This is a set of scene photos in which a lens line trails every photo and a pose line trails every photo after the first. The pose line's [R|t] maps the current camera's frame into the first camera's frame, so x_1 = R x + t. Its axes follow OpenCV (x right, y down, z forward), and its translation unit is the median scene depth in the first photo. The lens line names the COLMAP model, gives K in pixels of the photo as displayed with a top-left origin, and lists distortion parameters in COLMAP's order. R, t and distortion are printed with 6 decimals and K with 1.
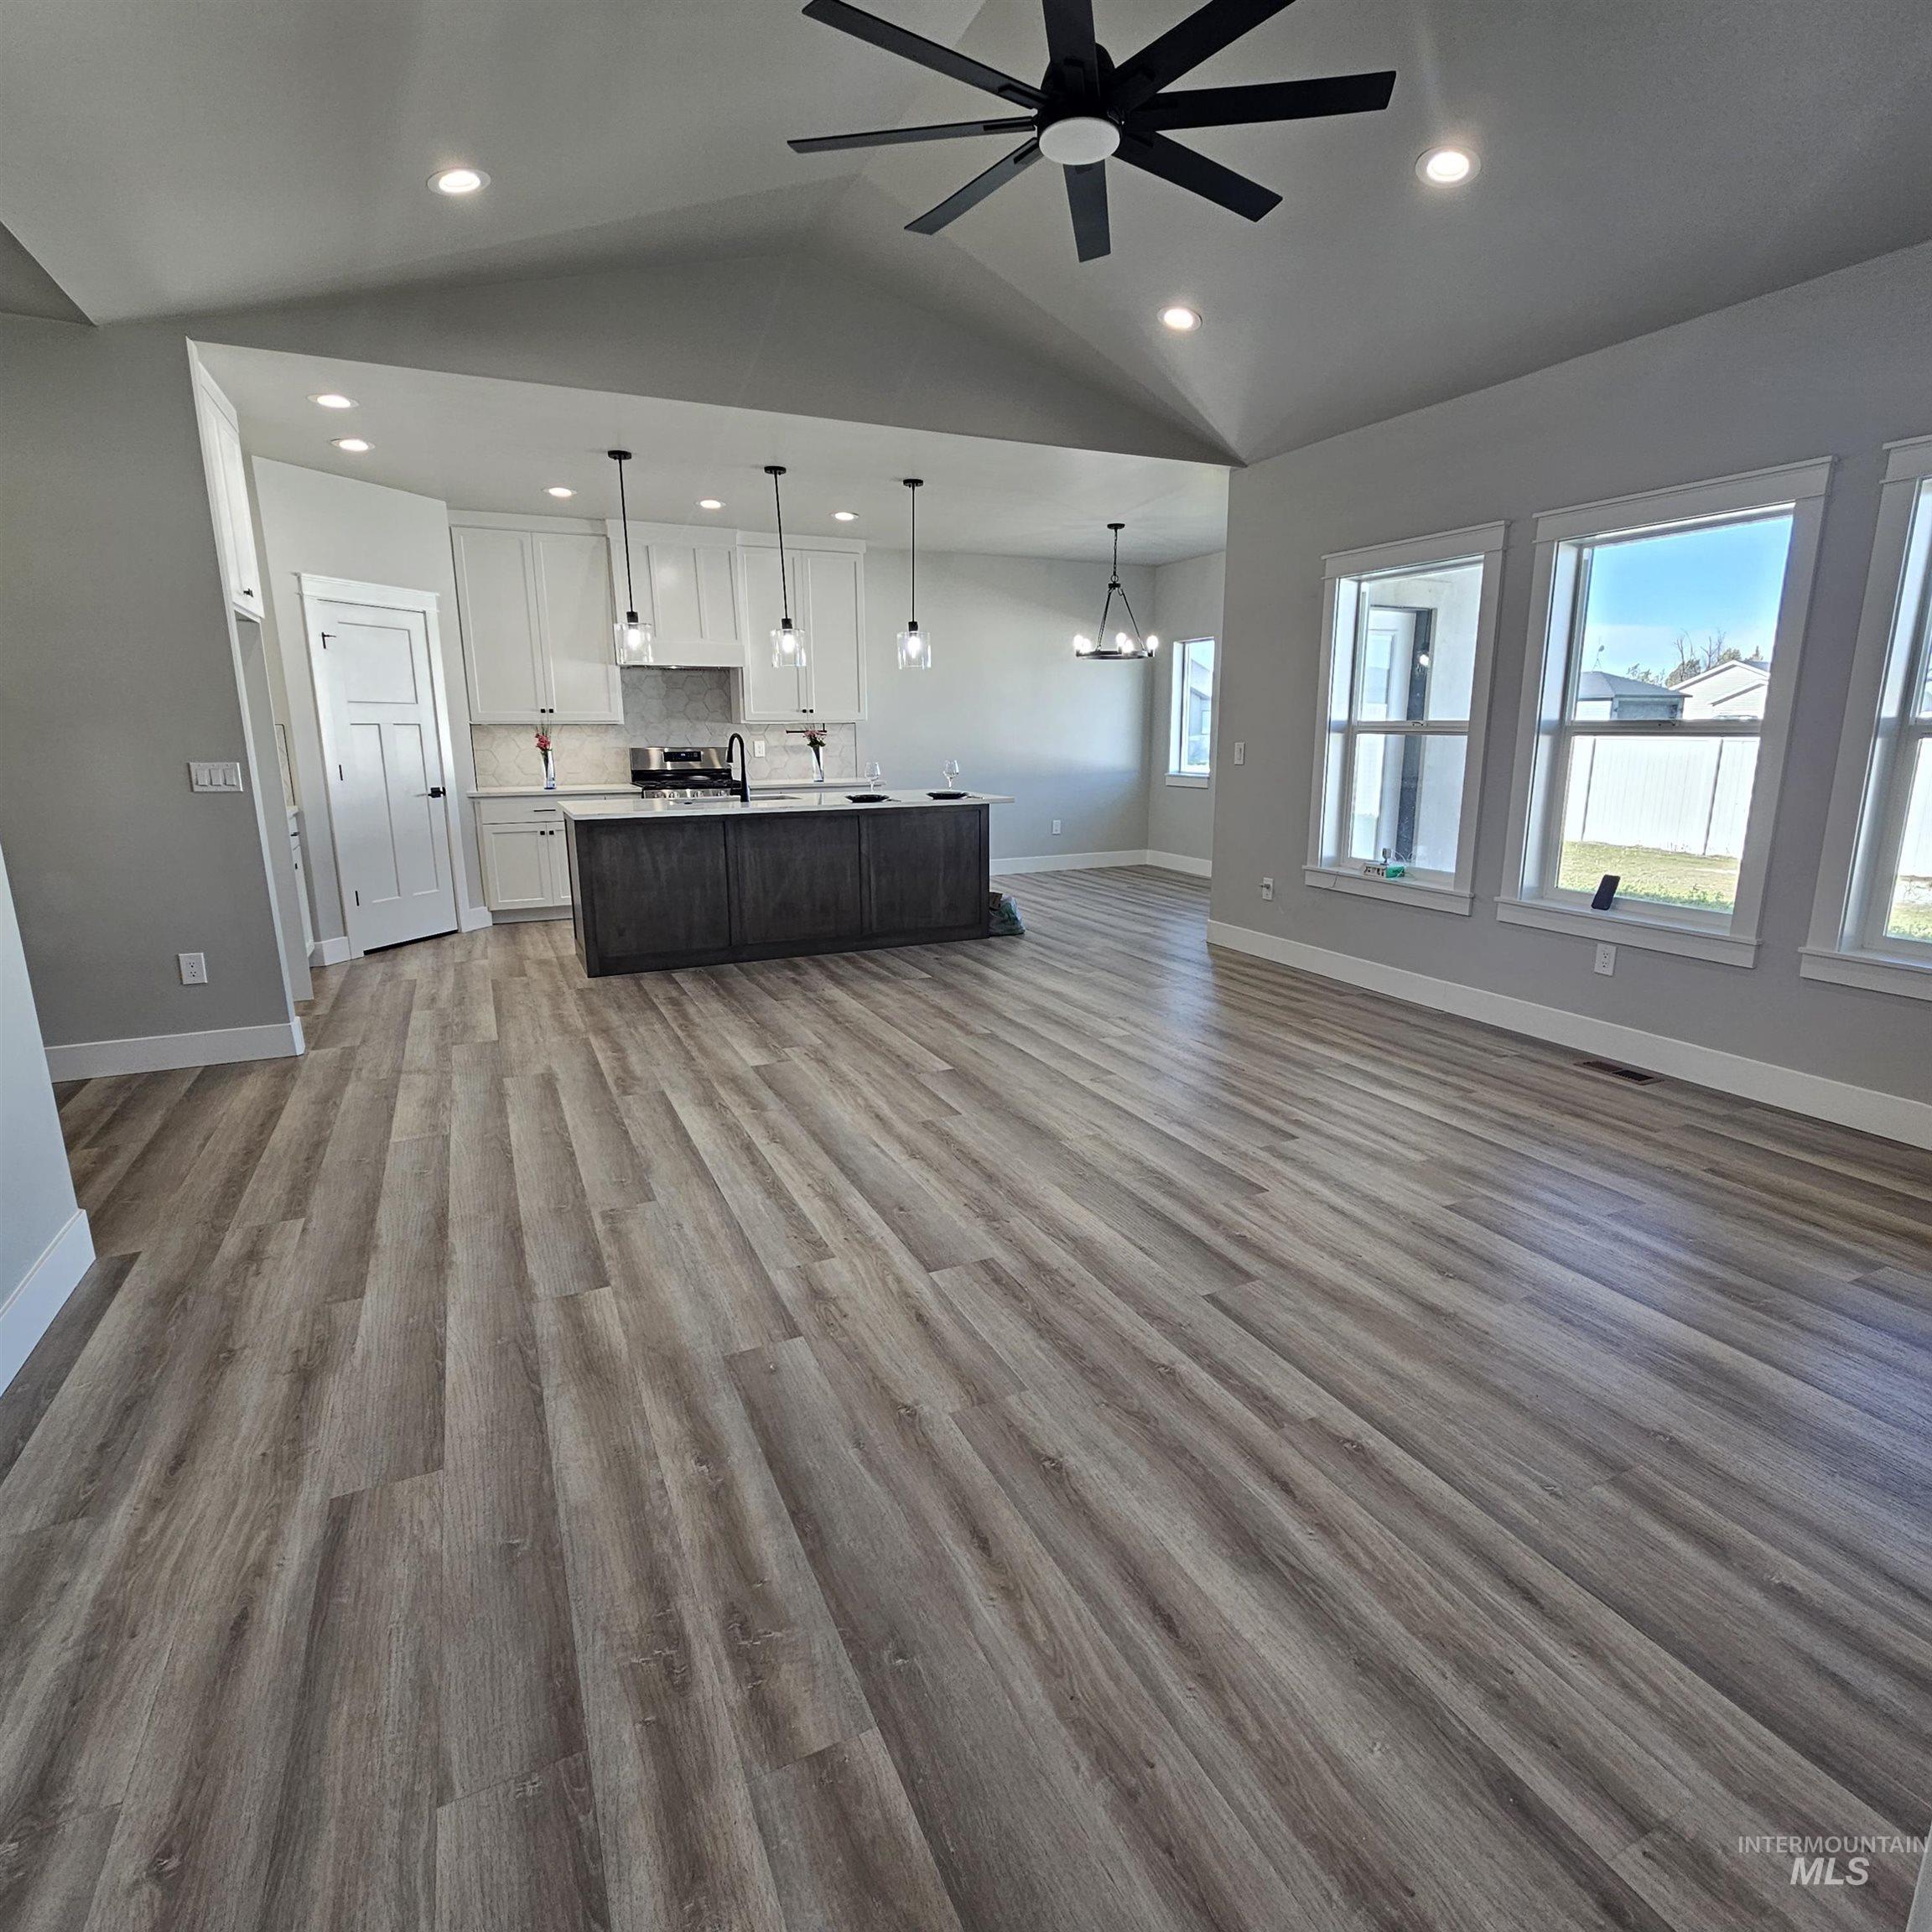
lens RADIAL K [[1055.0, 0, 975.7], [0, 1055.0, 961.3], [0, 0, 1]] dist [-0.001129, 0.000440]
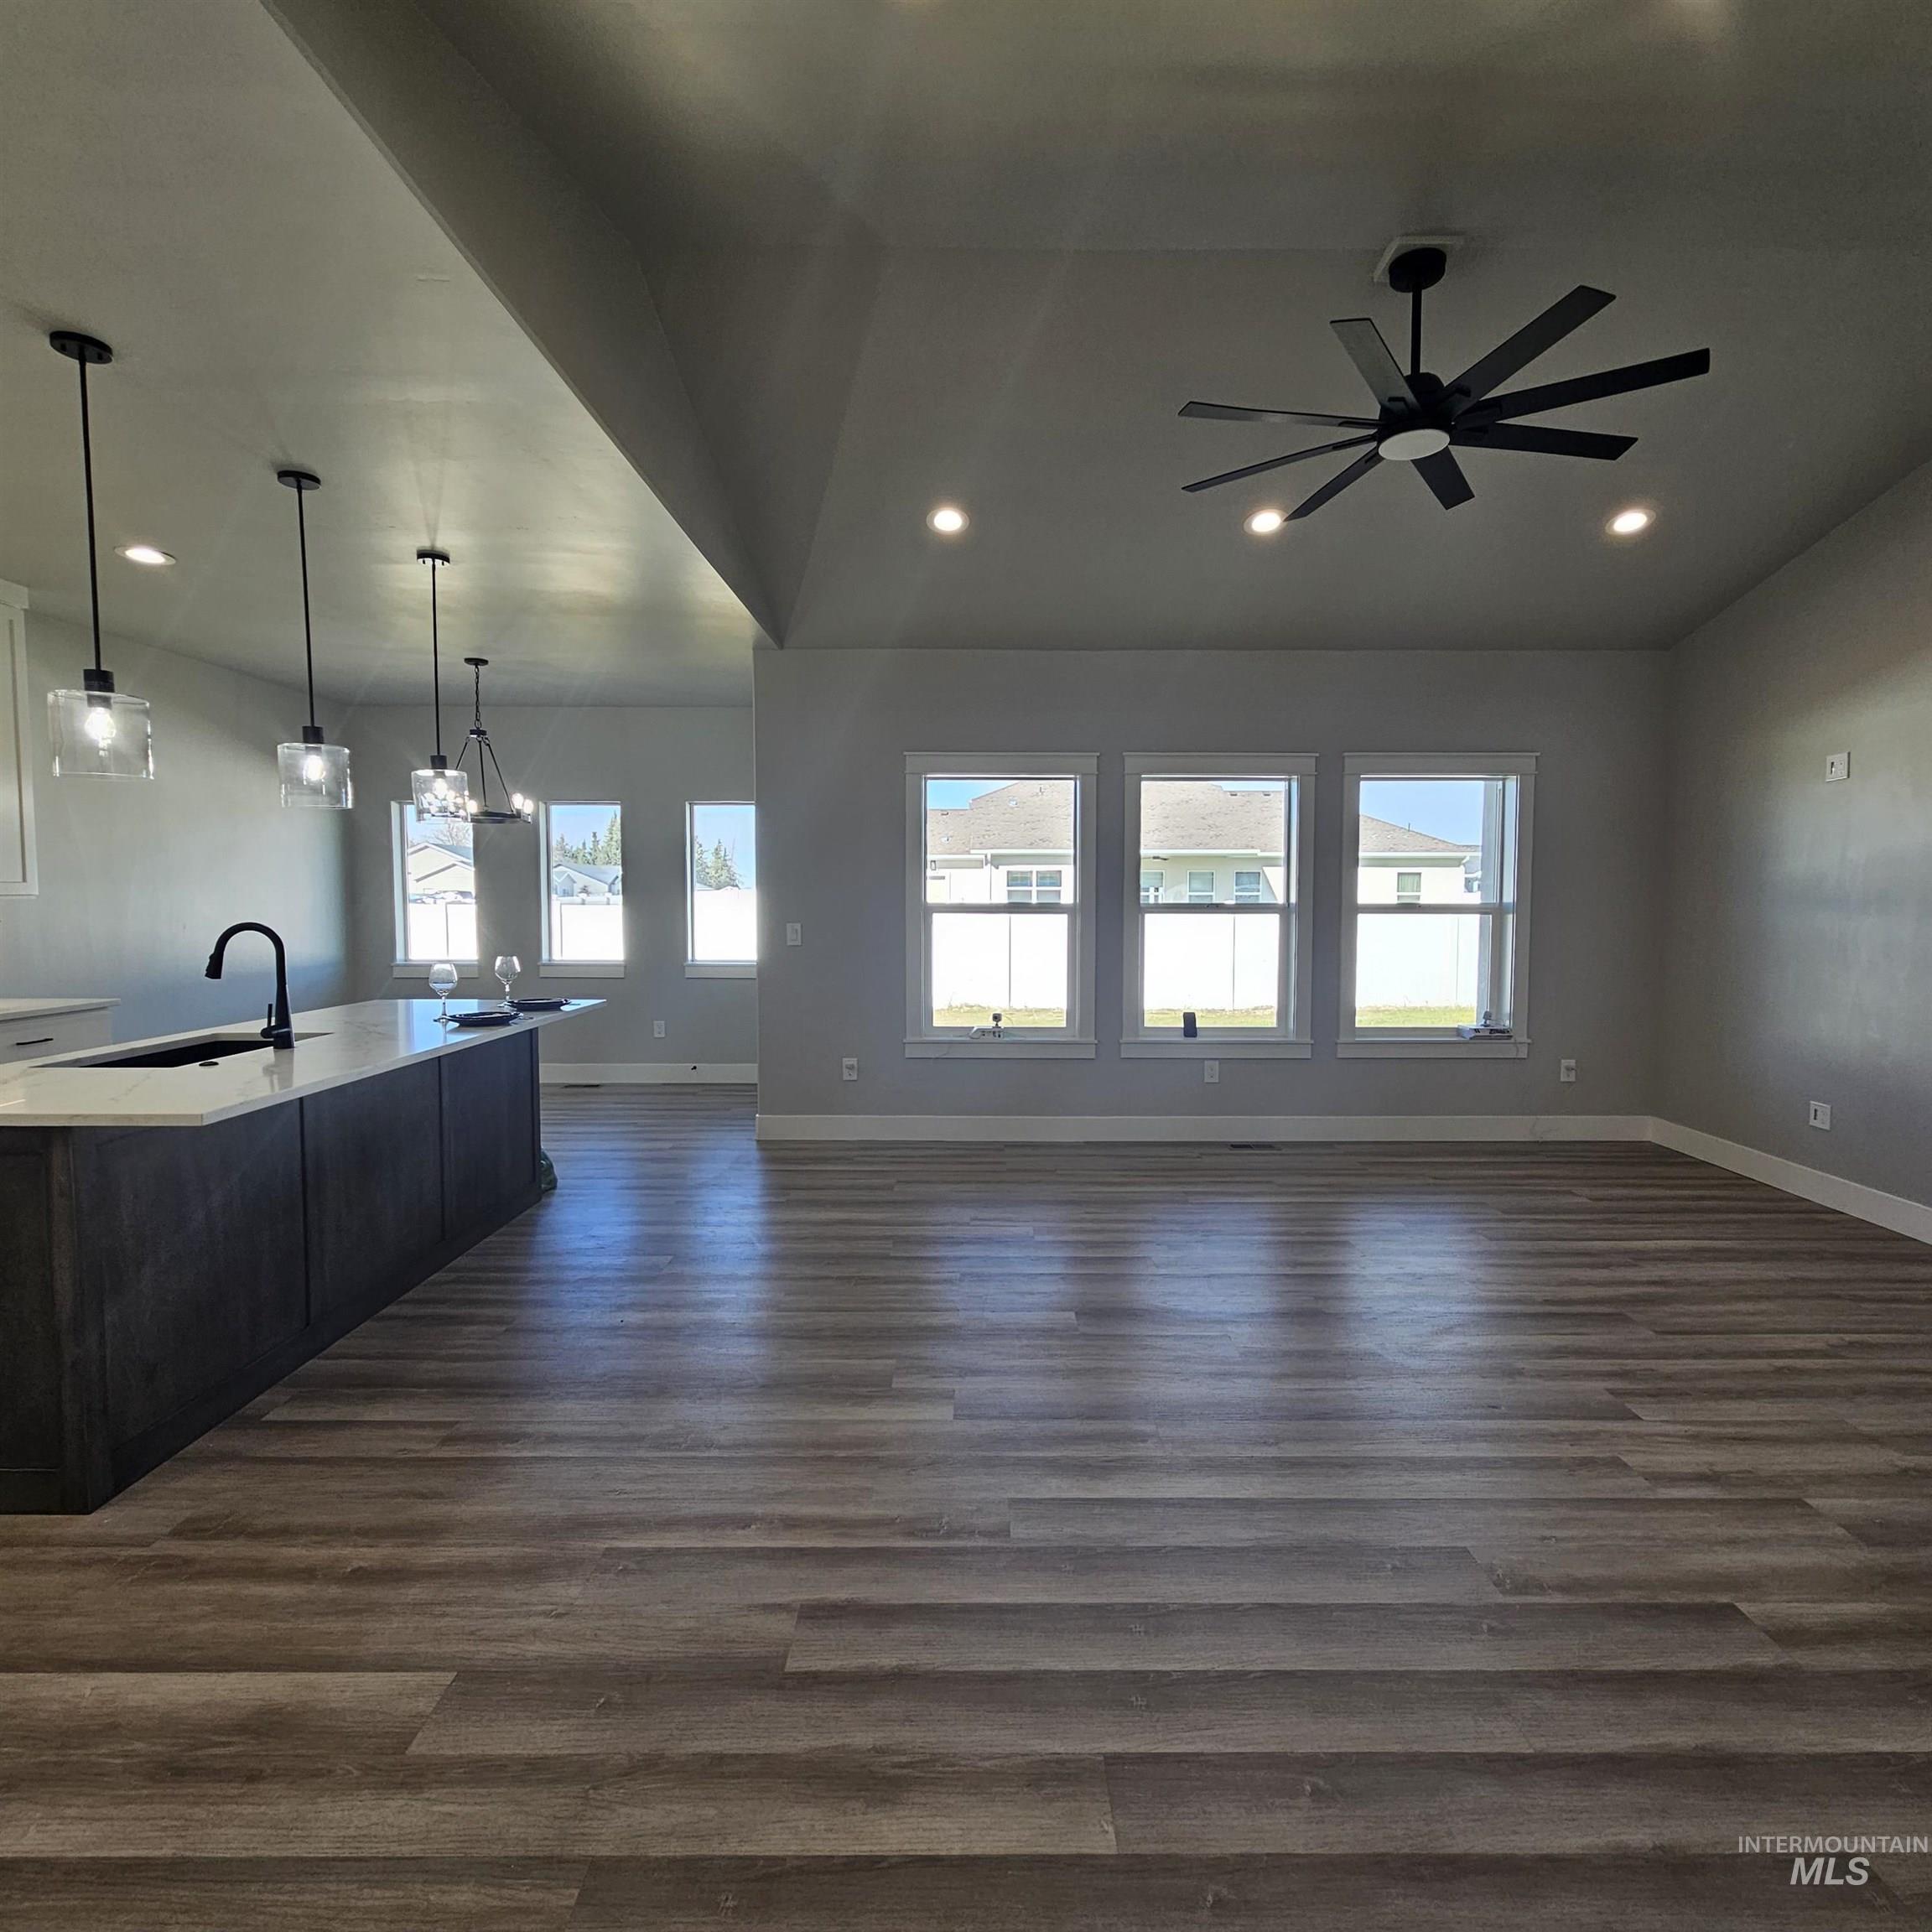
lens RADIAL K [[1055.0, 0, 975.7], [0, 1055.0, 961.3], [0, 0, 1]] dist [-0.001129, 0.000440]
pose [[0.427220, -0.047961, 0.902875, -0.832124], [0.193165, 0.980378, -0.039324, -0.160270], [-0.883272, 0.191204, 0.428102, 0.692060]]
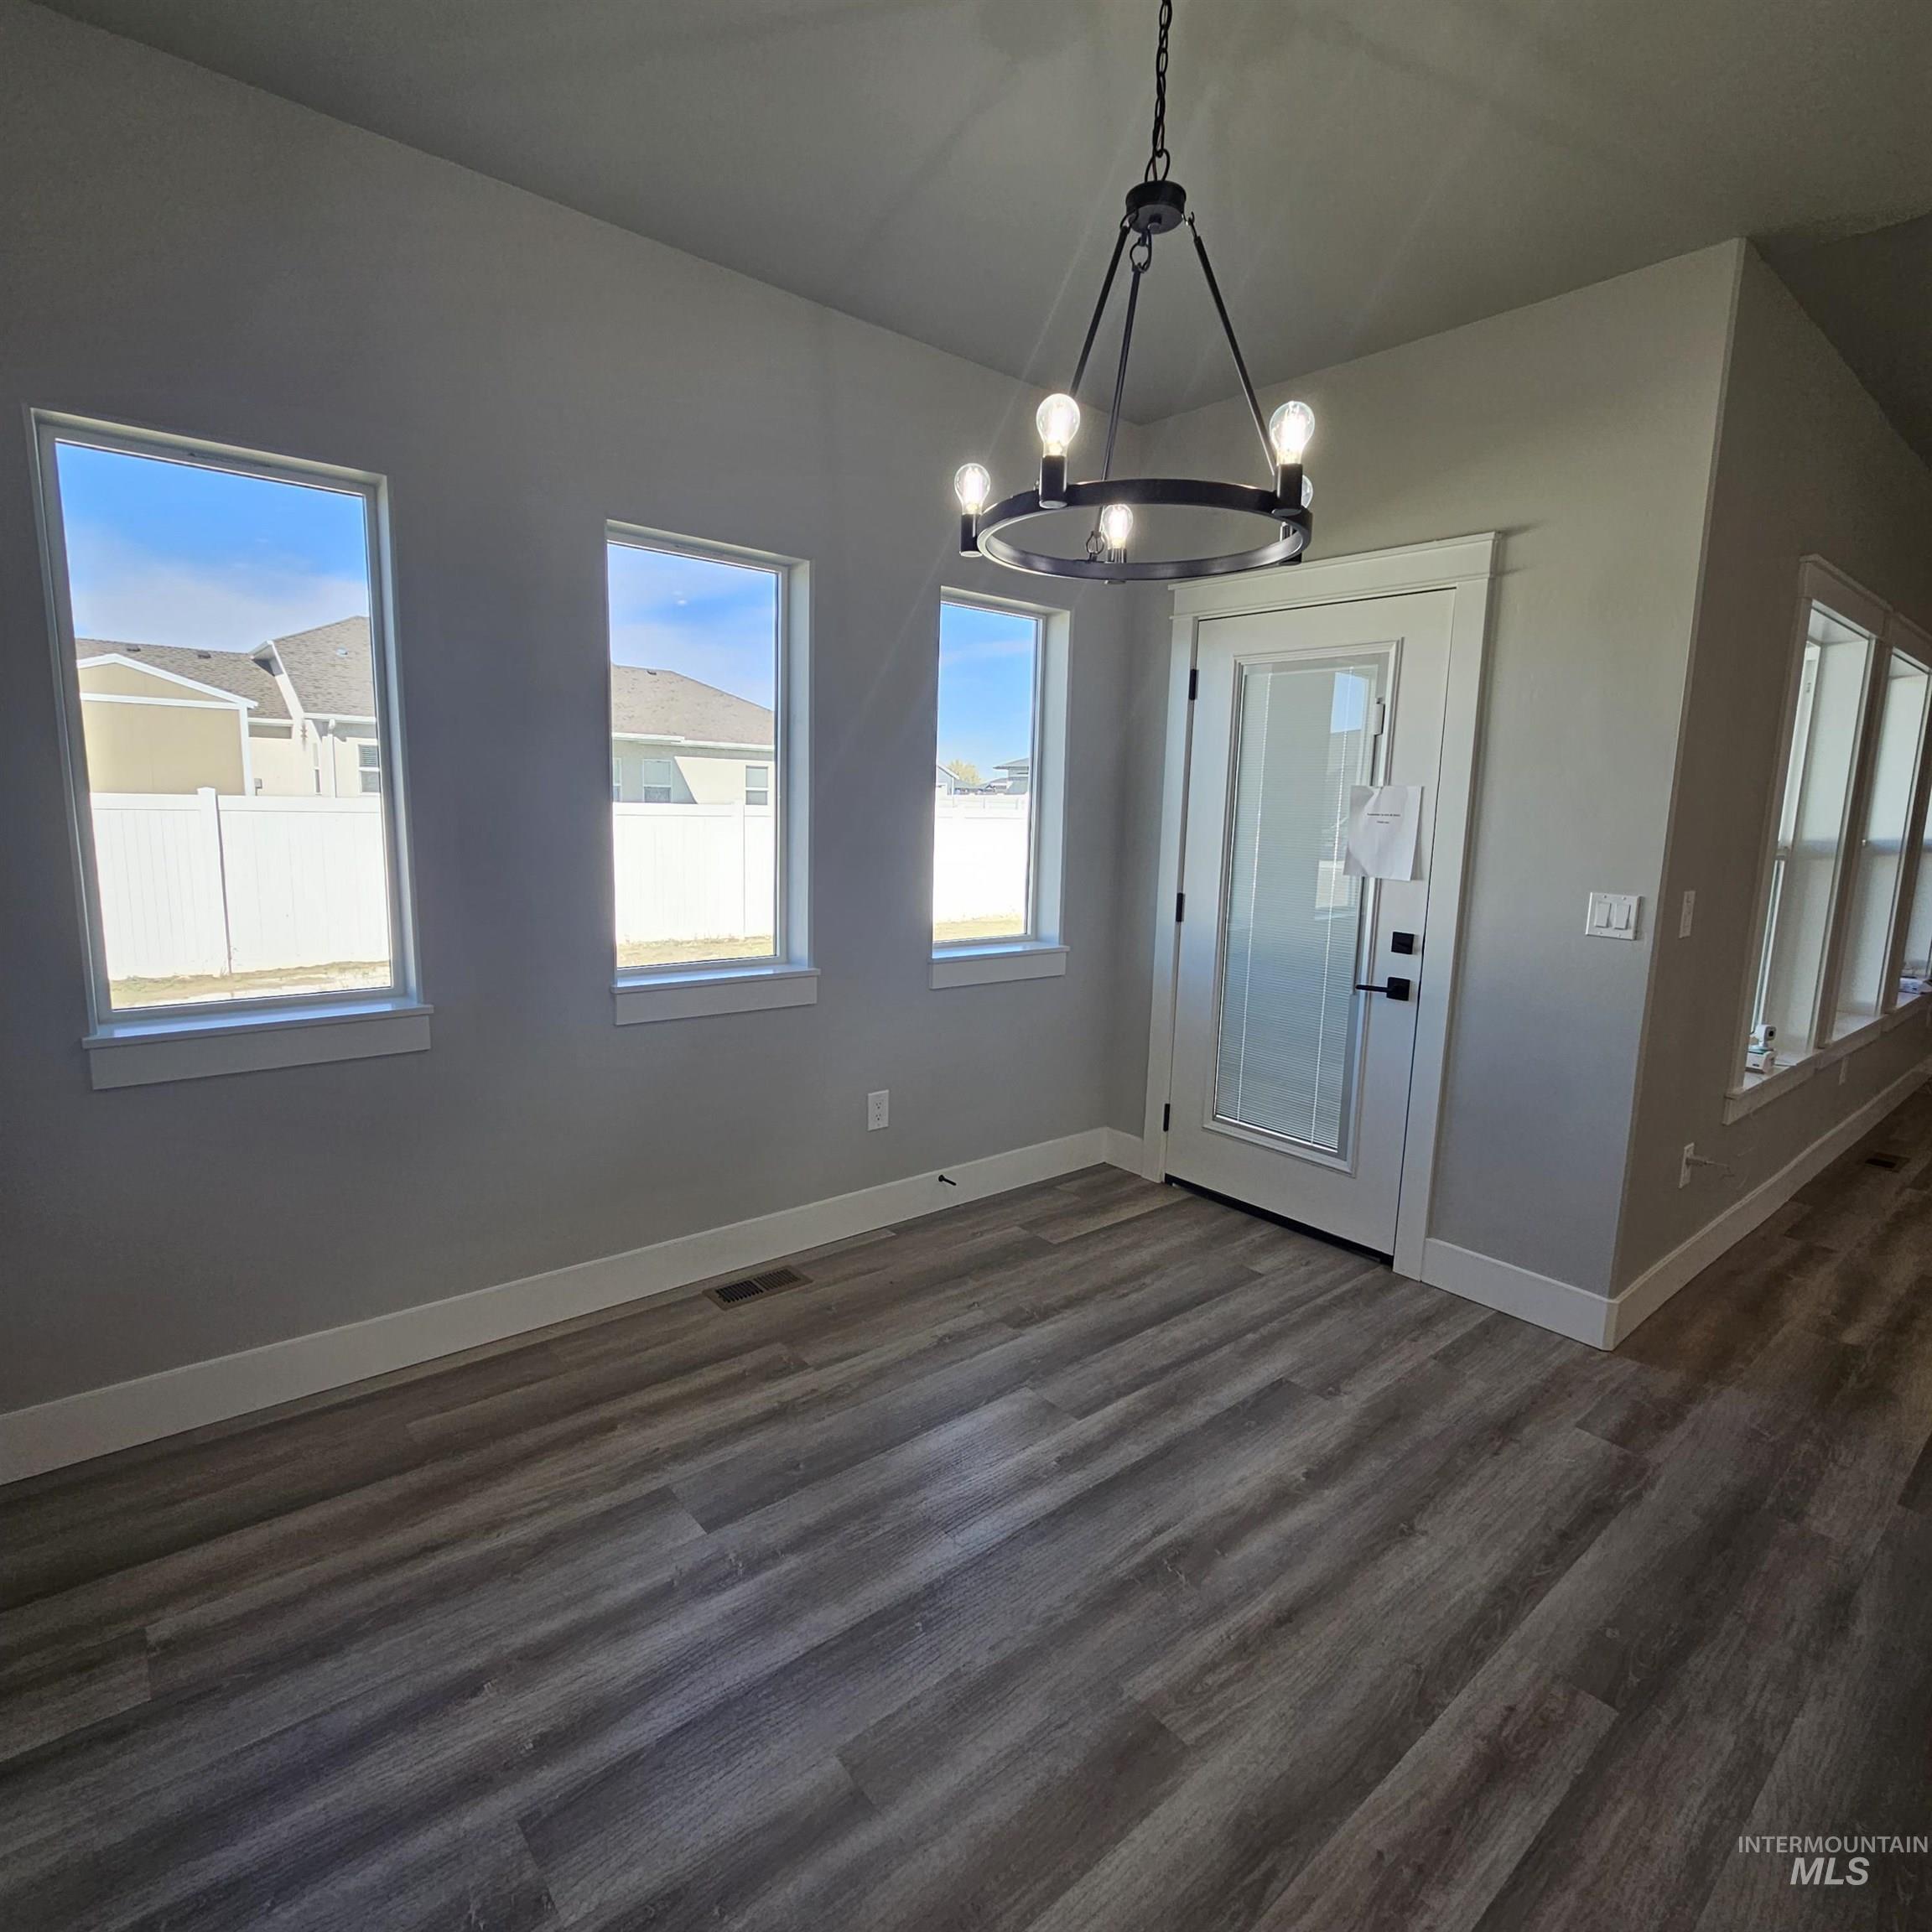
lens RADIAL K [[1055.0, 0, 975.7], [0, 1055.0, 961.3], [0, 0, 1]] dist [-0.001129, 0.000440]
pose [[-0.264639, -0.150684, 0.952502, -0.155633], [0.182140, 0.962129, 0.202812, -0.498085], [-0.946991, 0.227161, -0.227171, 2.140136]]
